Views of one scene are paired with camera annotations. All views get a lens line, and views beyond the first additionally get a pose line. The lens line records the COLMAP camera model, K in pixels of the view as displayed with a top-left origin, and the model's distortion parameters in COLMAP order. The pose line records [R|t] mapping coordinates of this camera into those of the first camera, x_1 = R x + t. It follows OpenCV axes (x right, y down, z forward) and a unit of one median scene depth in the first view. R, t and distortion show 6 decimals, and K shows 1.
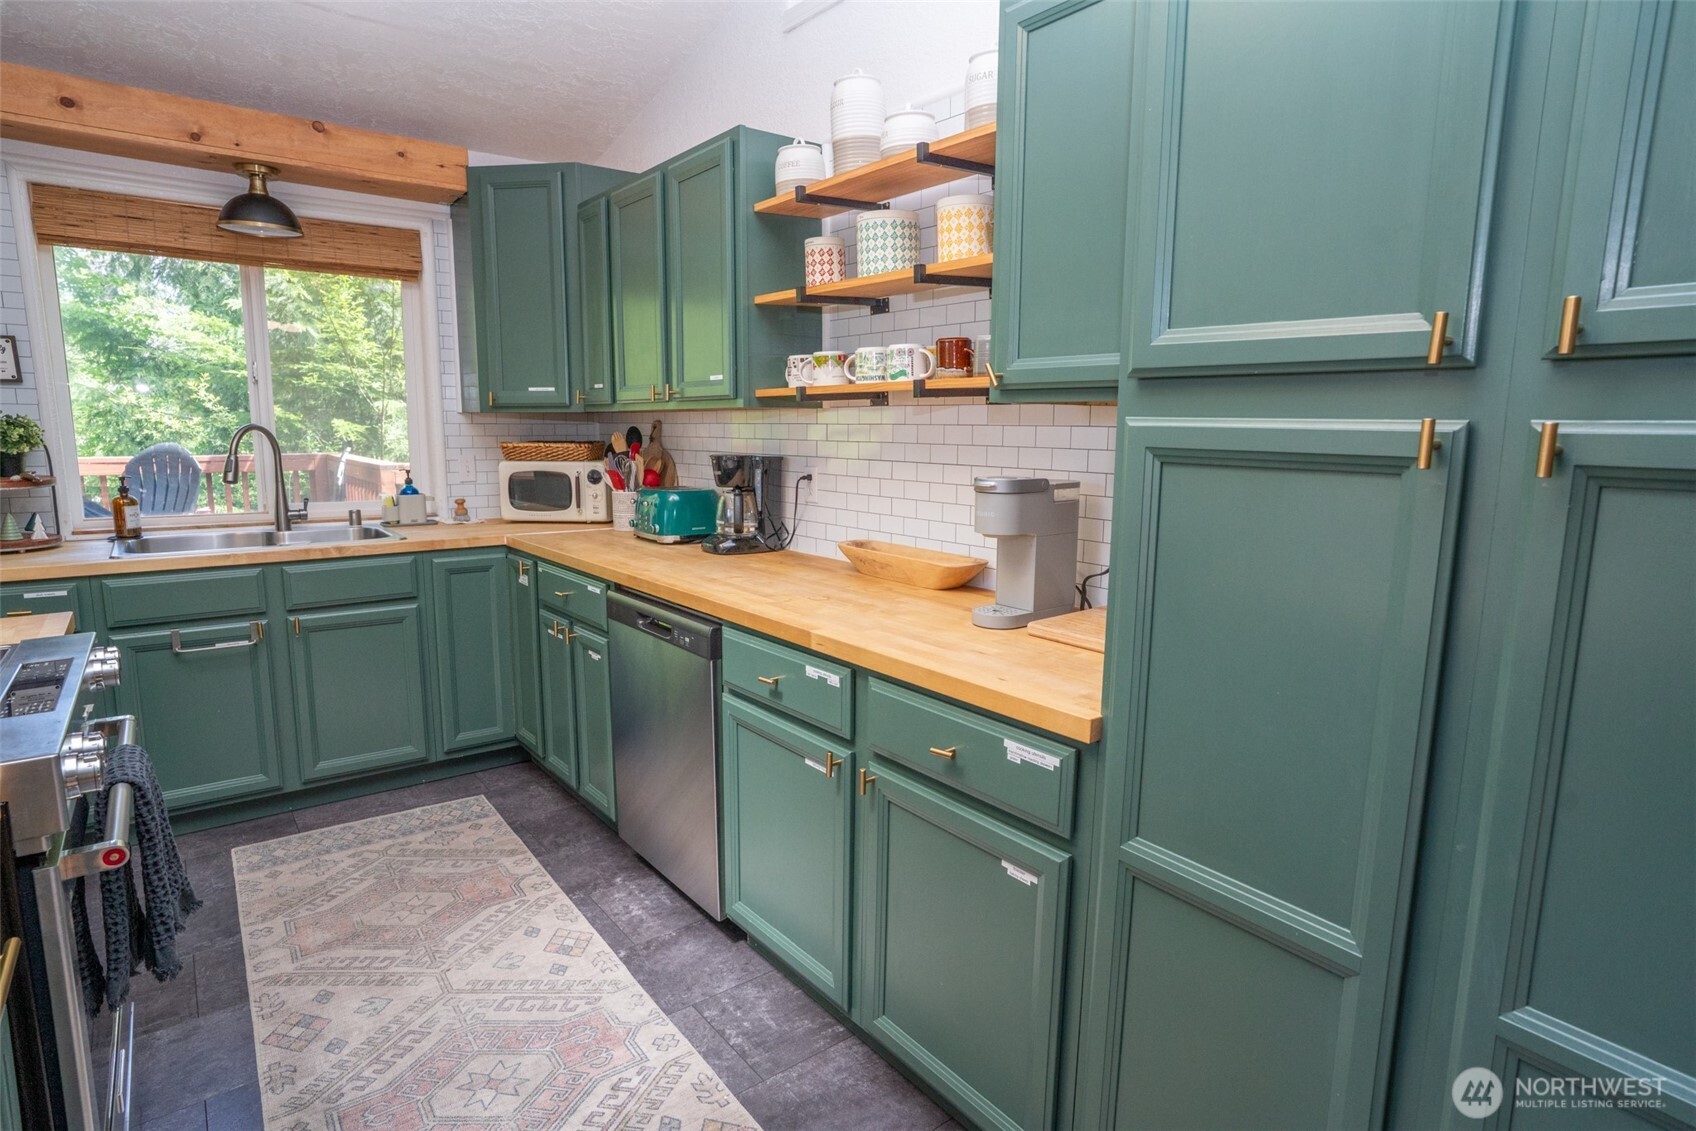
lens RADIAL K [[921.5, 0, 813.7], [0, 921.5, 576.0], [0, 0, 1]] dist [-0.002809, 0.000473]
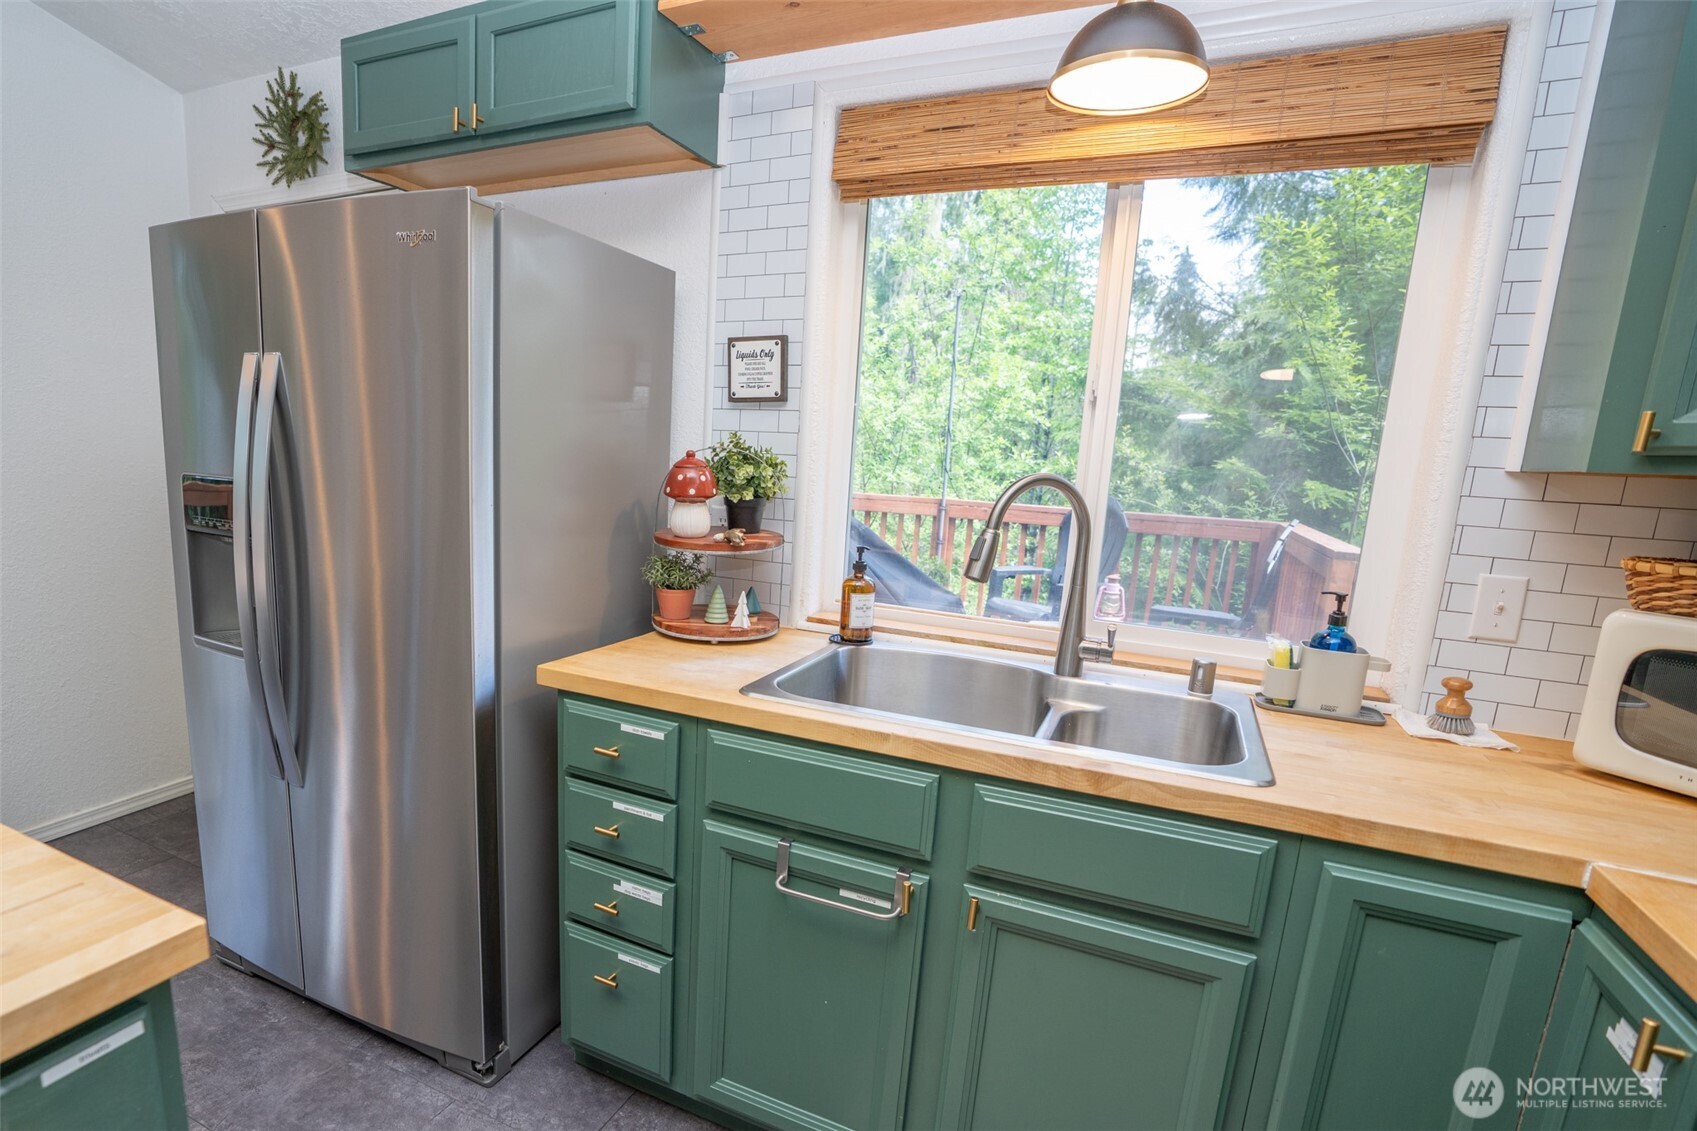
lens RADIAL K [[793.1, 0, 843.8], [0, 793.1, 611.1], [0, 0, 1]] dist [-0.047725, 0.019441]
pose [[0.495664, 0.184945, -0.848594, -0.307198], [-0.187536, 0.976806, 0.103348, -0.130187], [0.848026, 0.107916, 0.518851, 0.773852]]
